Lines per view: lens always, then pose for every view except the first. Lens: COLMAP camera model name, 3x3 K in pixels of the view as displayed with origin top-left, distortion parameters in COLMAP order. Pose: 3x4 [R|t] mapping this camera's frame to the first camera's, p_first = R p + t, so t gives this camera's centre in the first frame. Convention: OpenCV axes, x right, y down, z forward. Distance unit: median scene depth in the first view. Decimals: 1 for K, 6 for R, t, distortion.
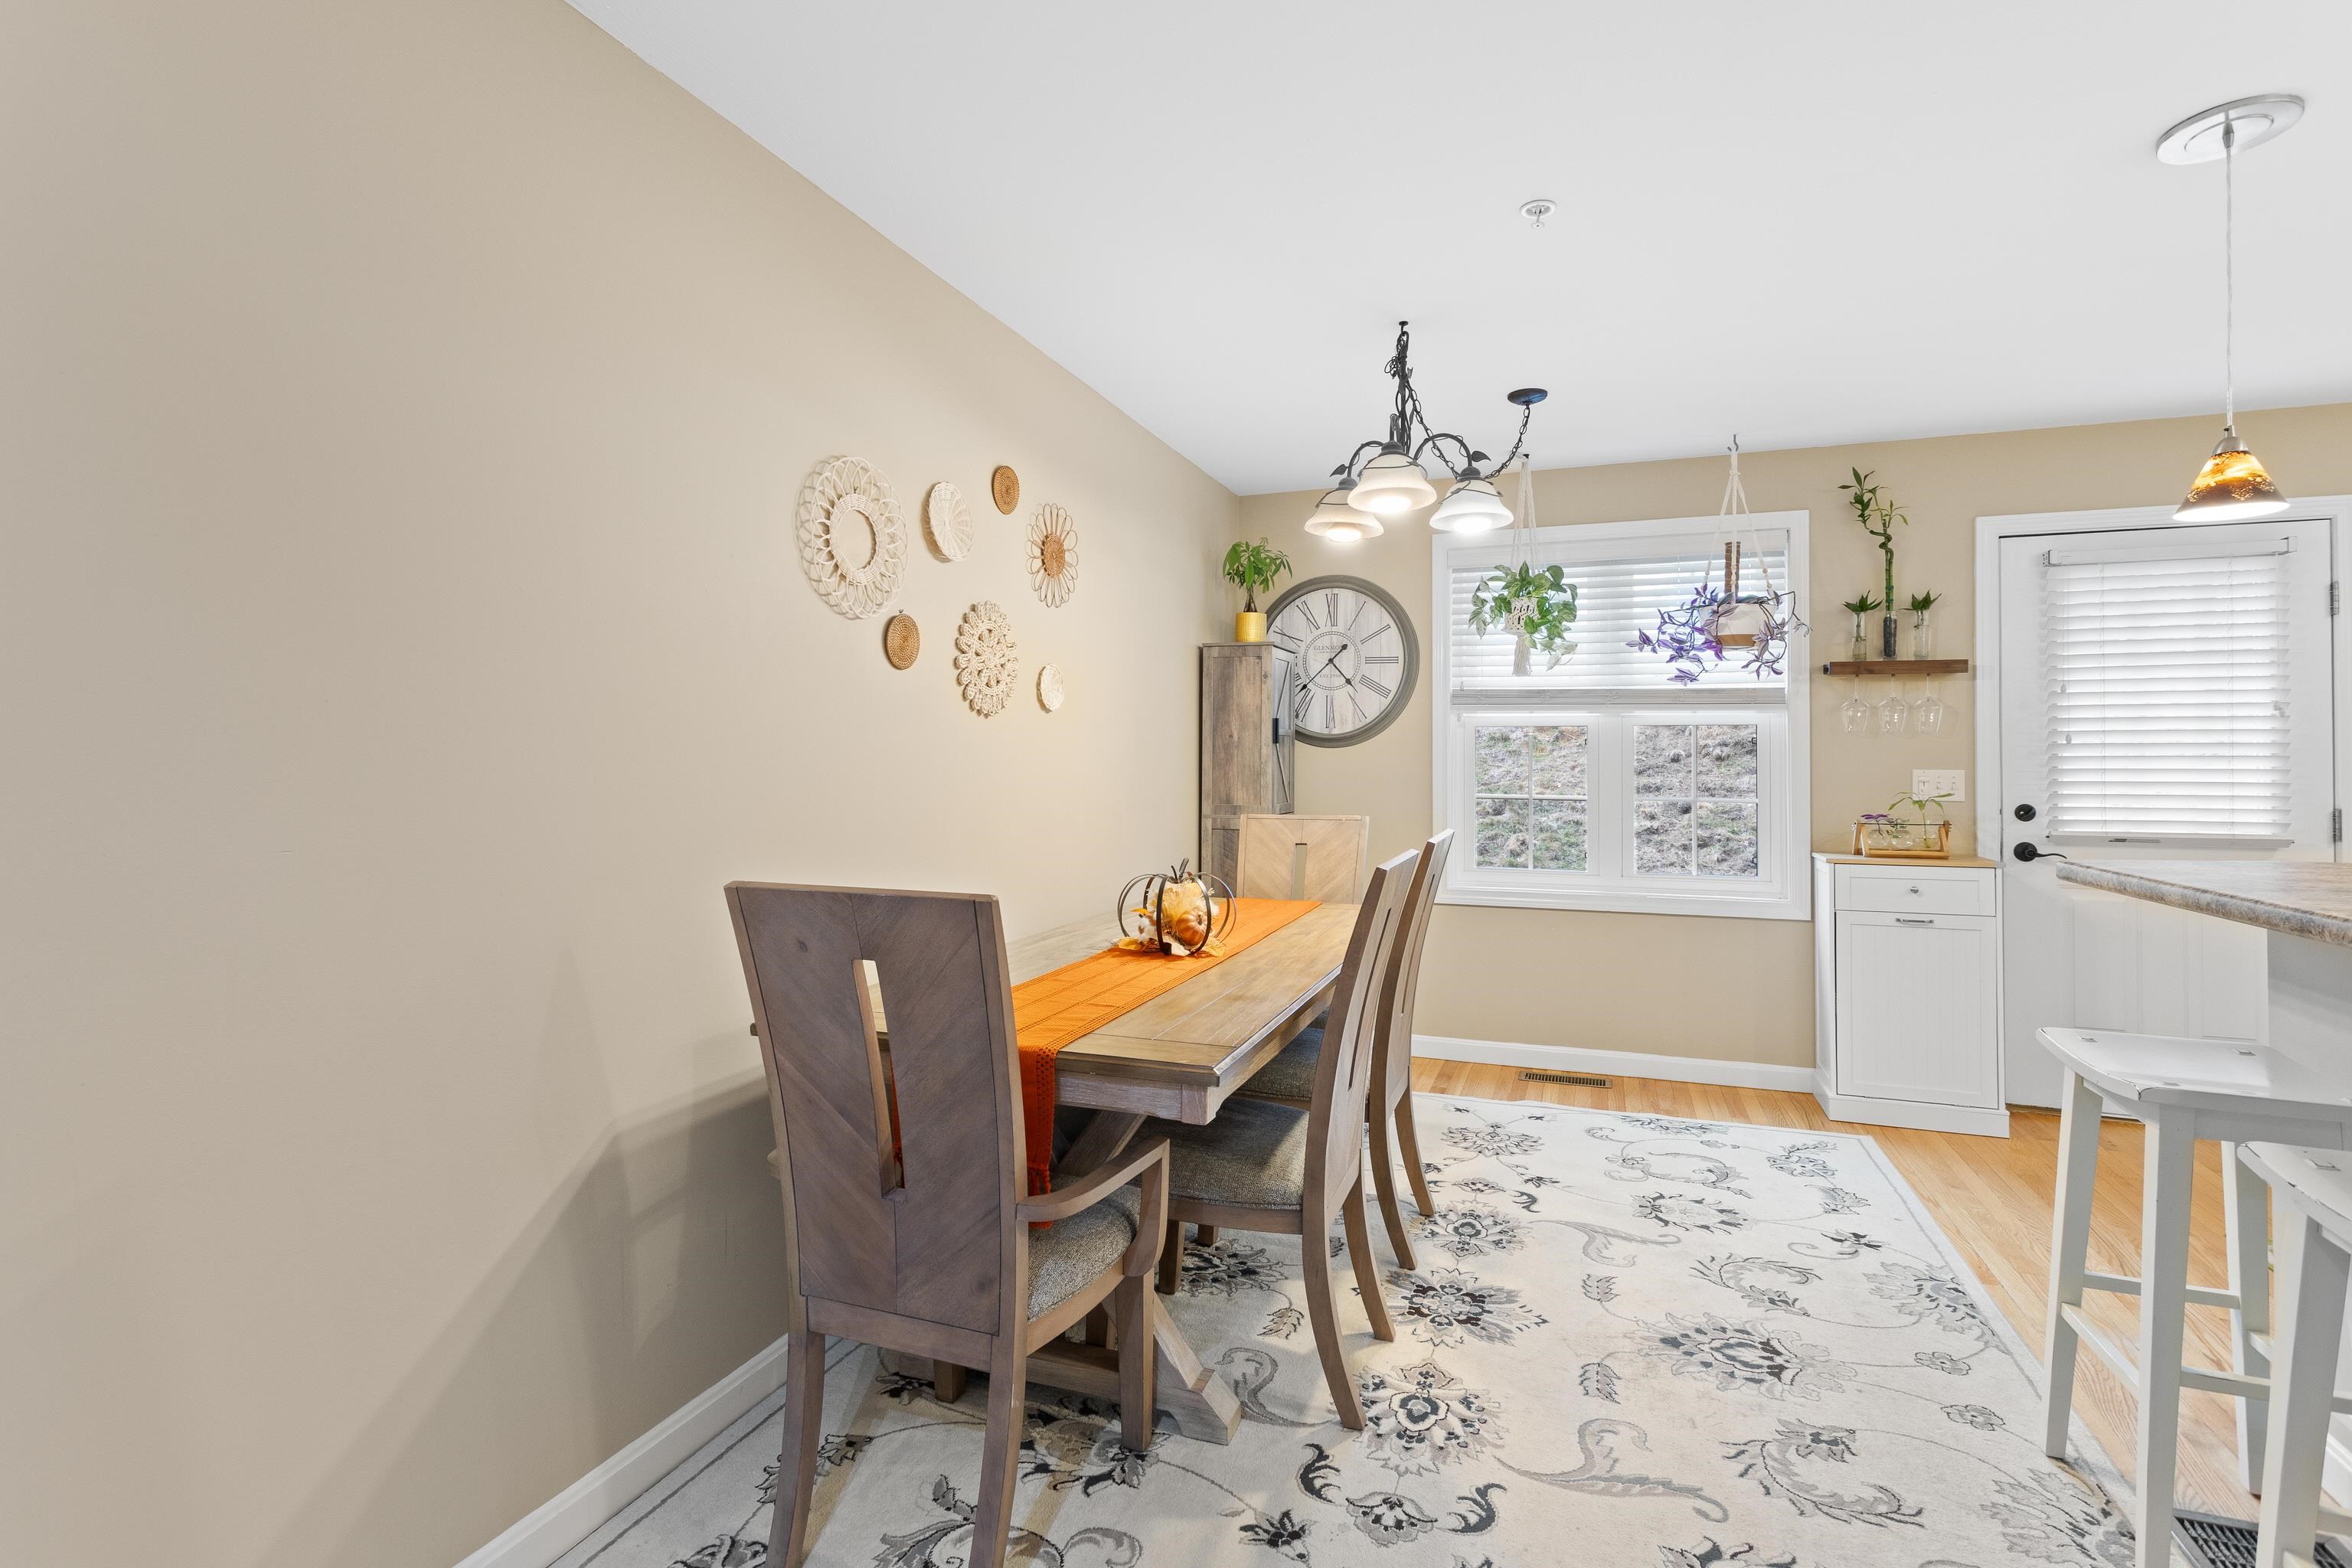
lens RADIAL K [[1112.8, 0, 1181.3], [0, 1112.8, 748.9], [0, 0, 1]] dist [-0.001812, 0.002909]
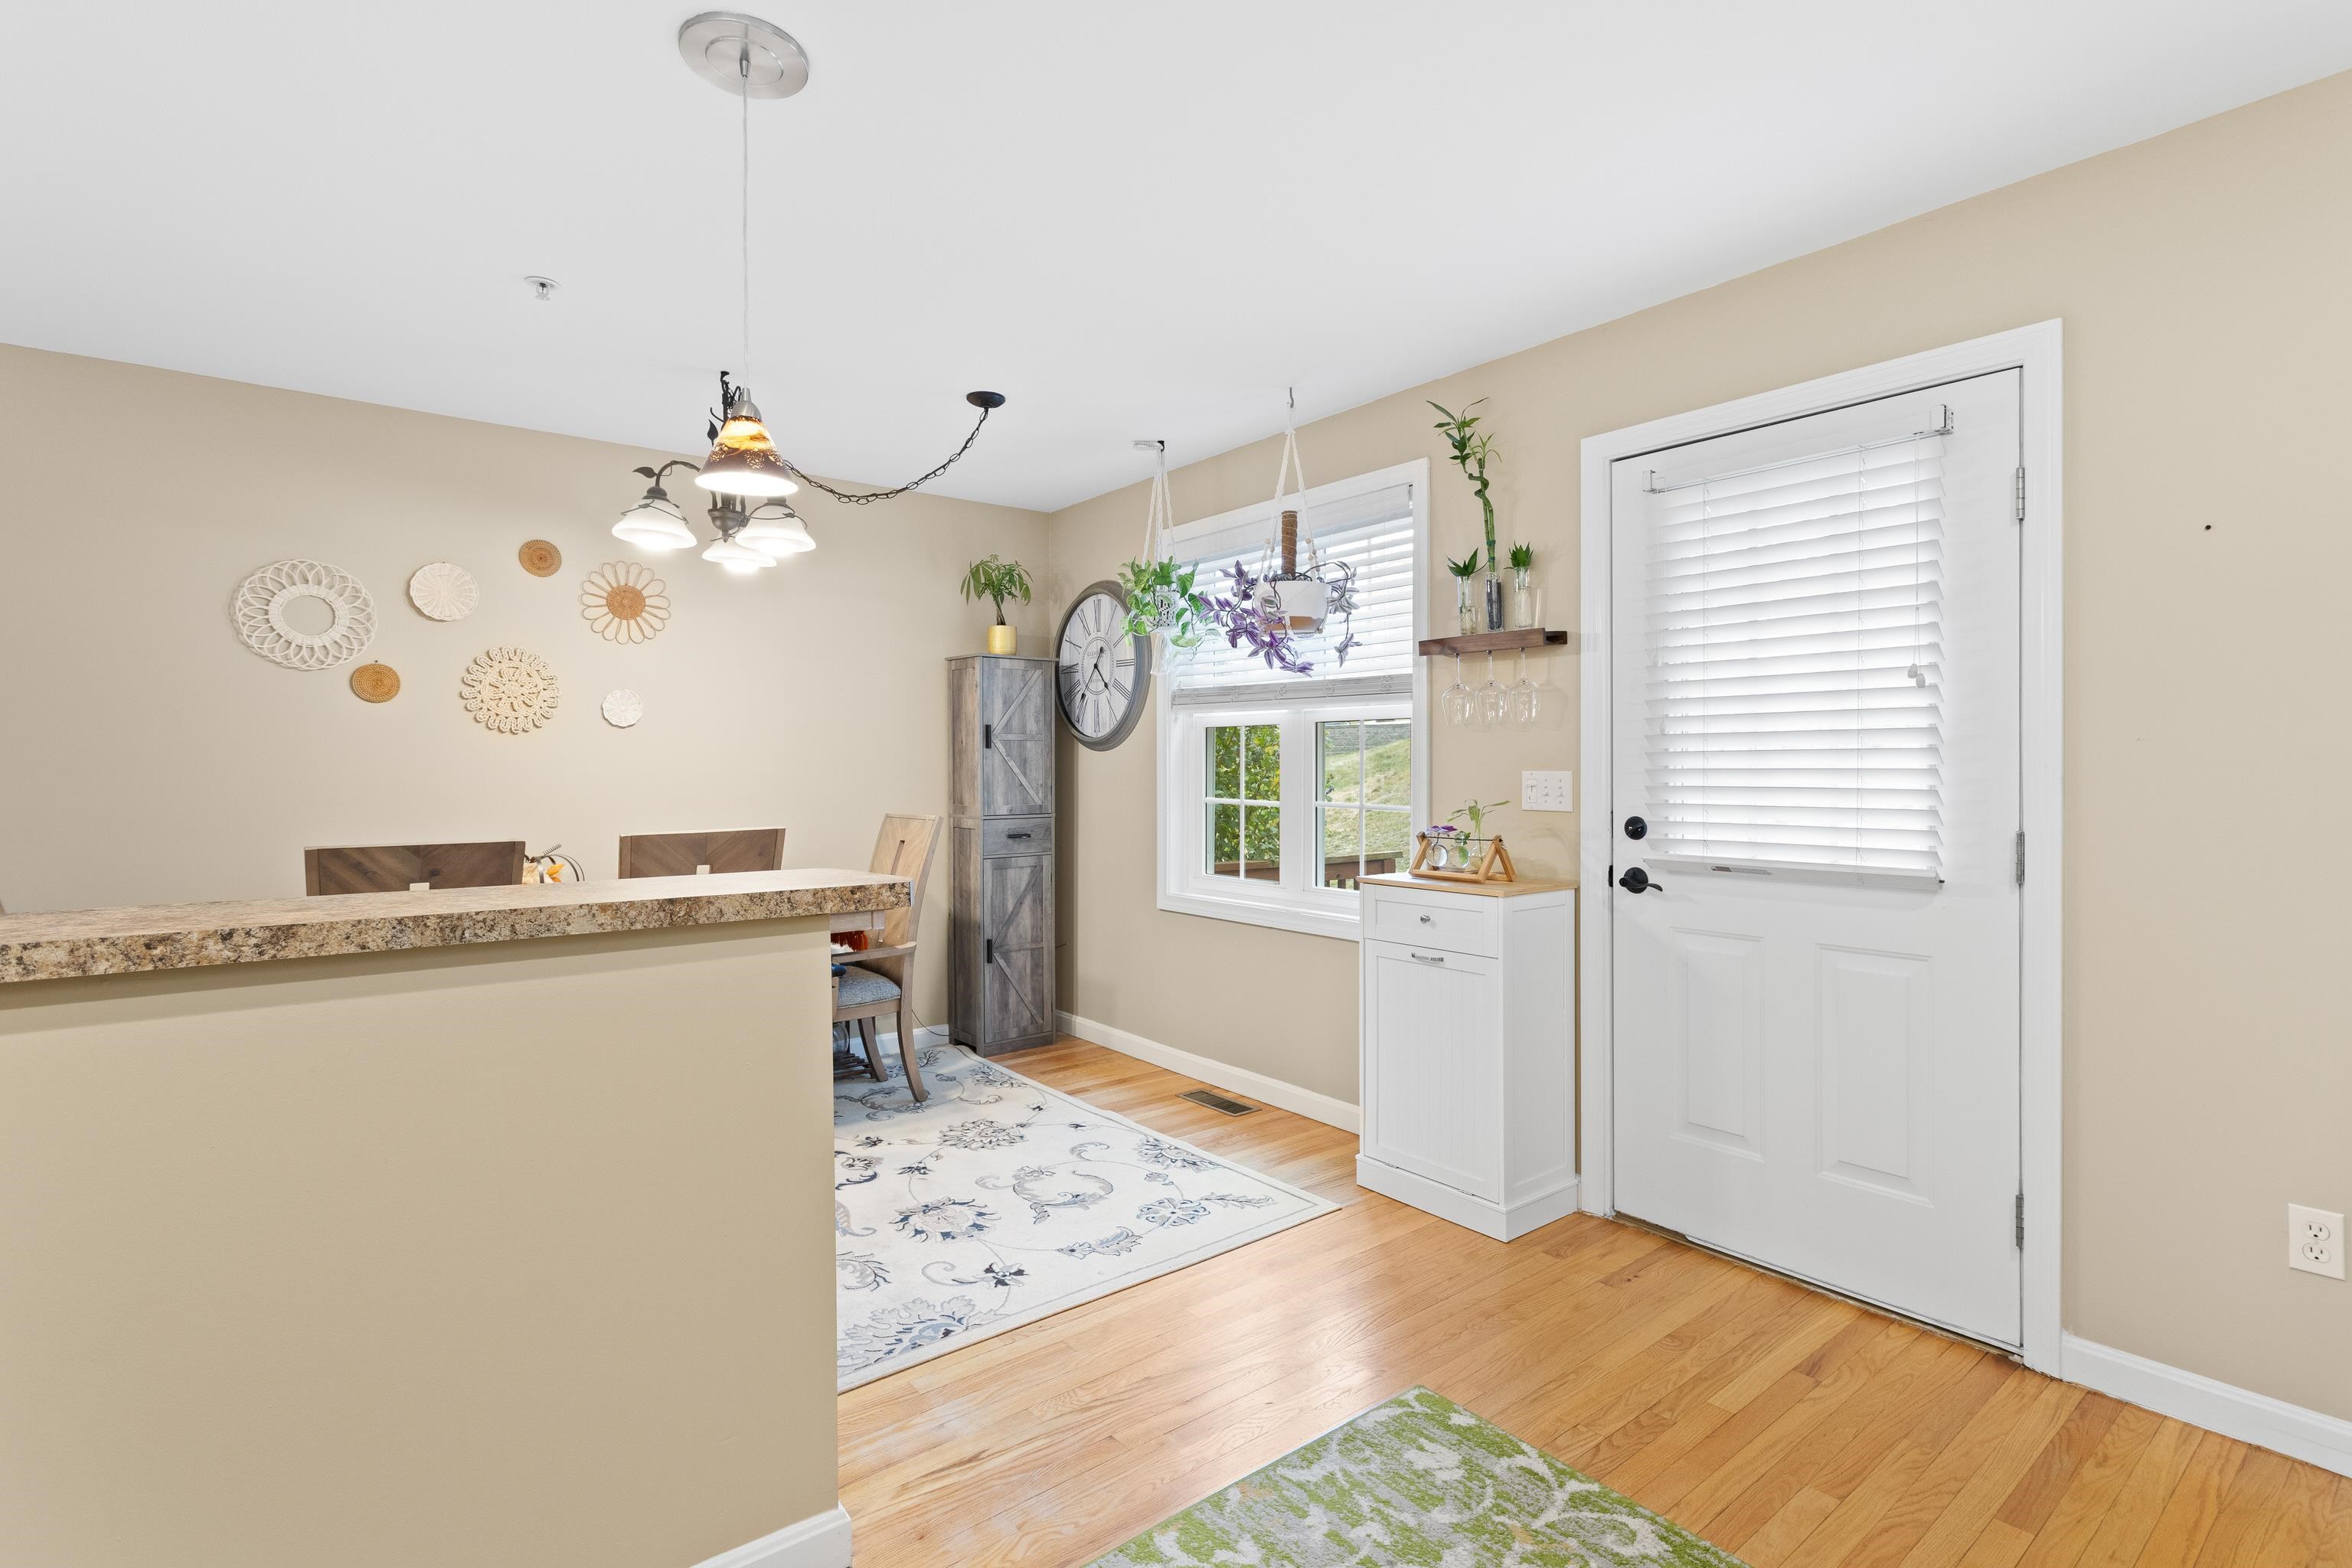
lens RADIAL K [[1112.8, 0, 1182.9], [0, 1112.8, 766.0], [0, 0, 1]] dist [-0.001812, 0.002909]
pose [[0.858088, -0.004986, -0.513478, 0.924421], [0.011551, 0.999887, 0.009595, 0.005441], [0.513372, -0.014164, 0.858049, 0.214795]]
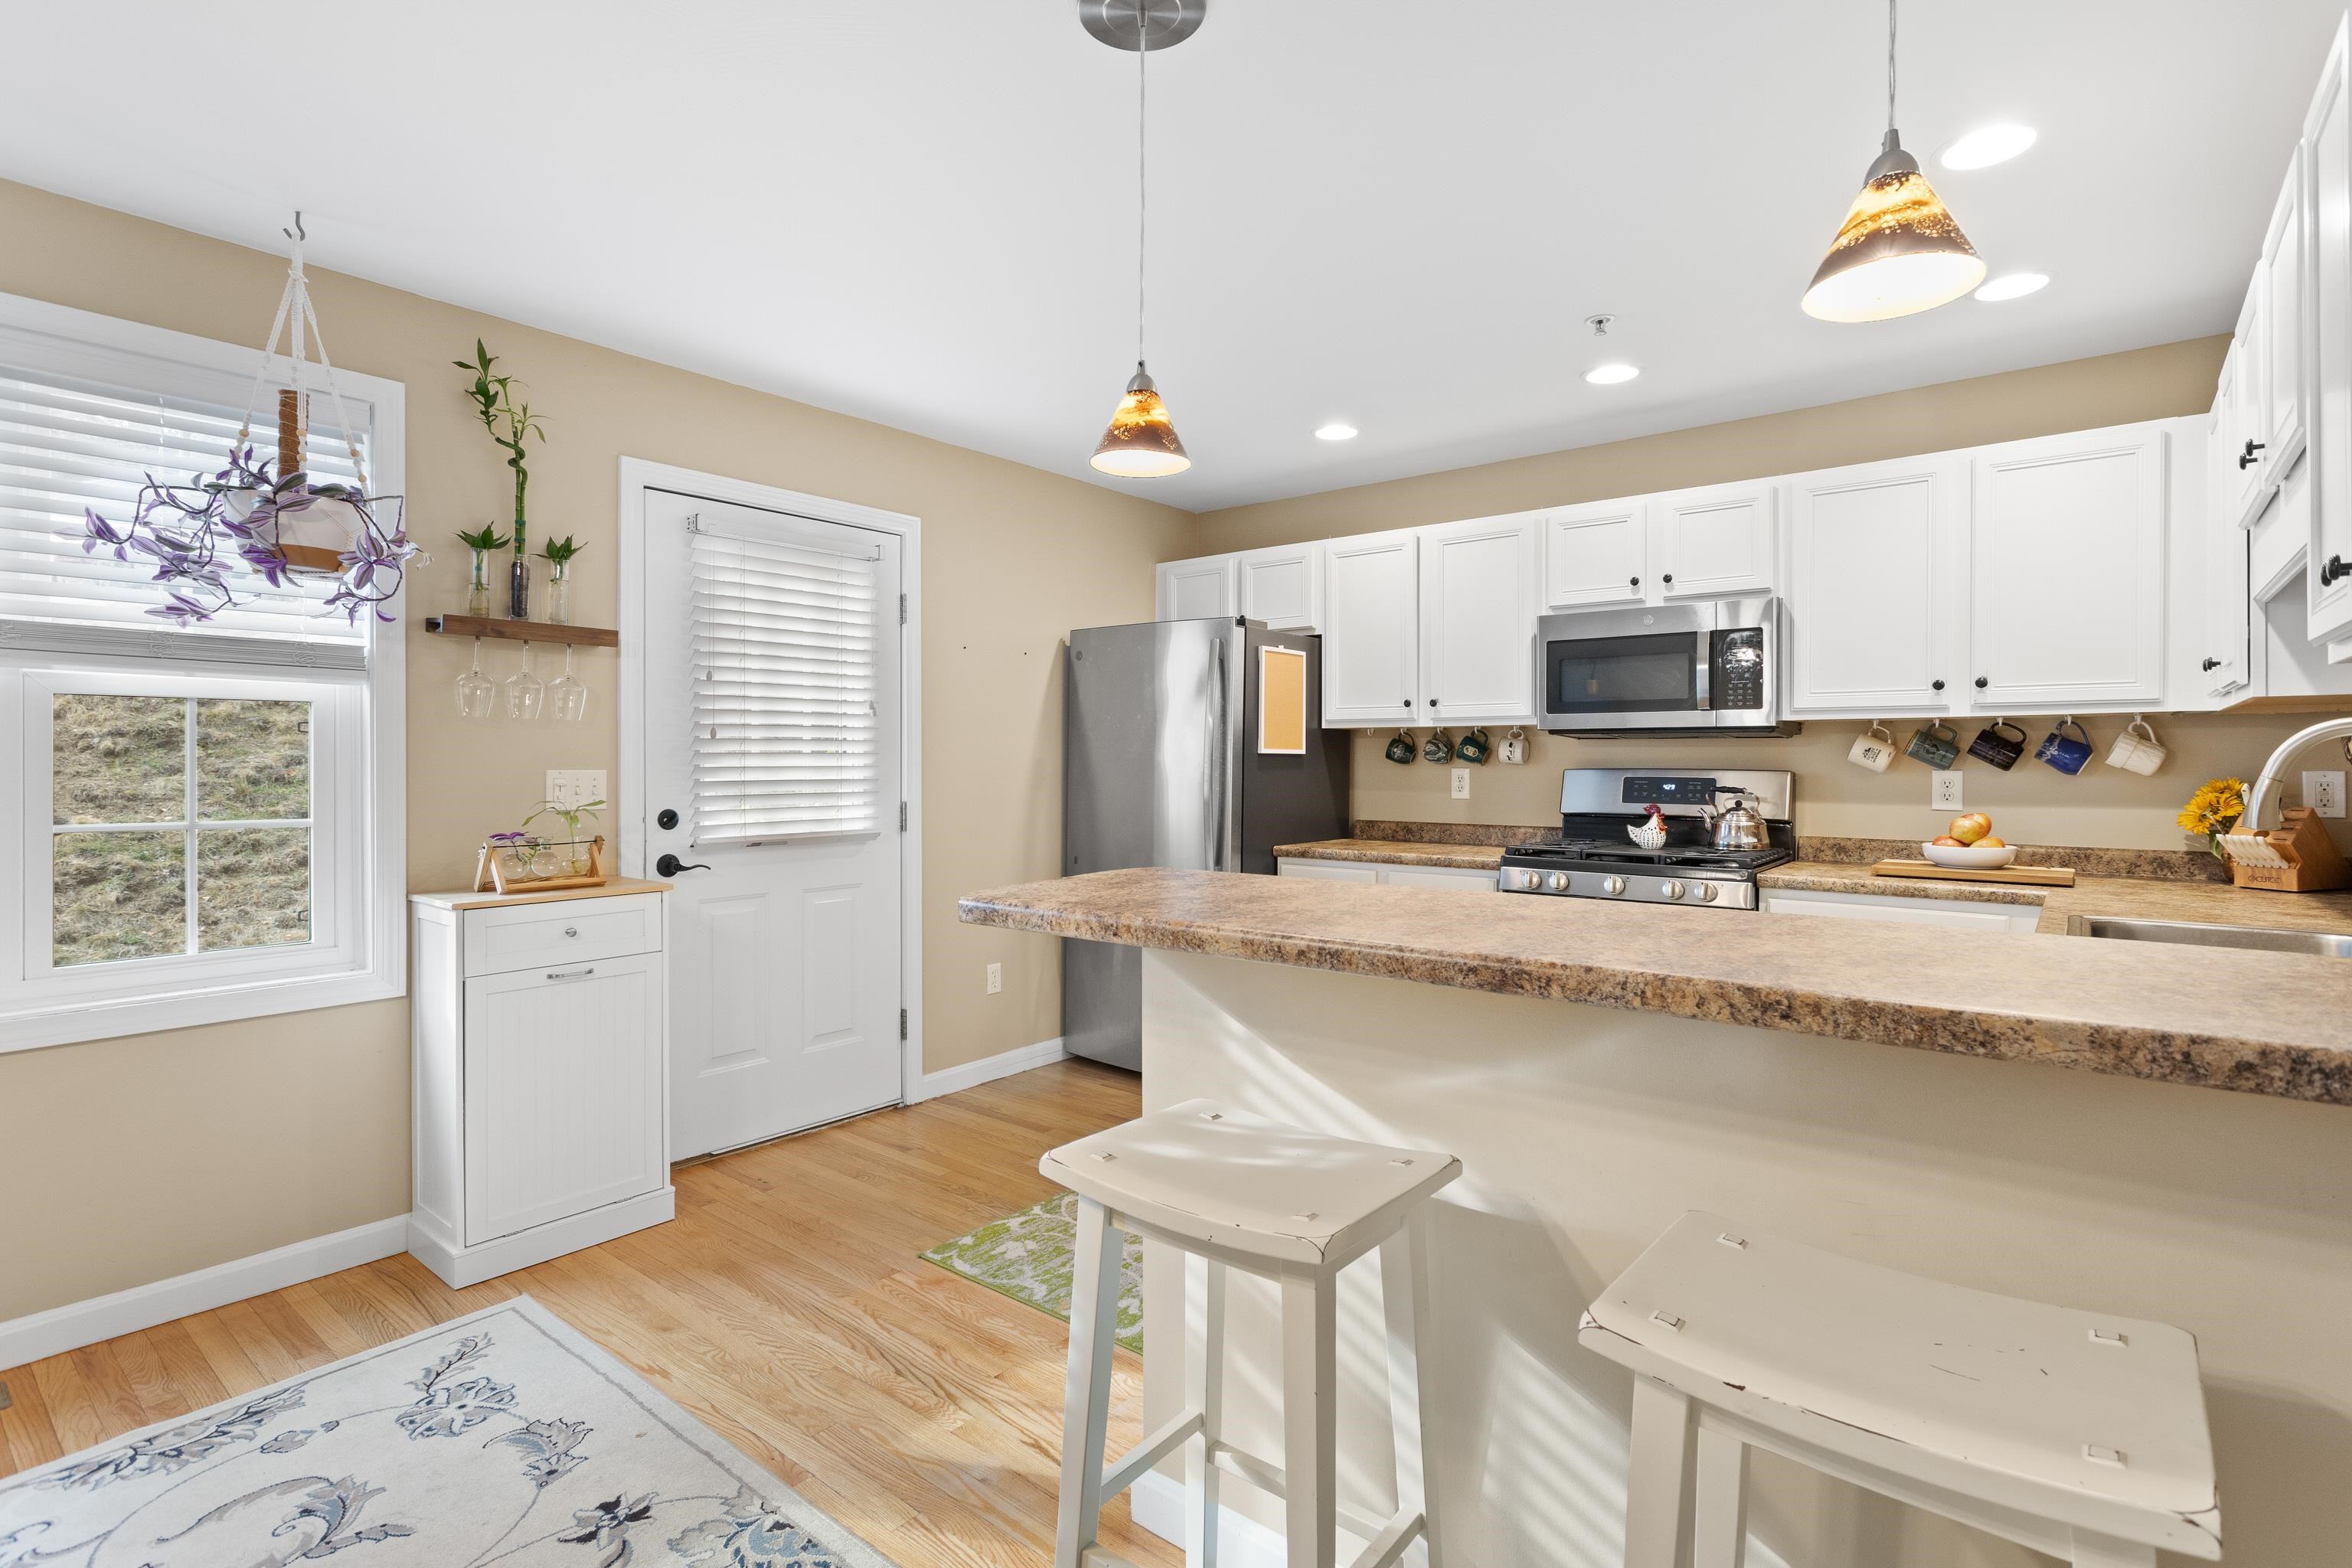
lens RADIAL K [[1112.8, 0, 1189.5], [0, 1112.8, 762.7], [0, 0, 1]] dist [-0.001812, 0.002909]
pose [[0.315989, -0.005848, 0.948745, 0.085808], [-0.010273, 0.999901, 0.009585, 0.002083], [-0.948707, -0.012775, 0.315898, 0.375727]]
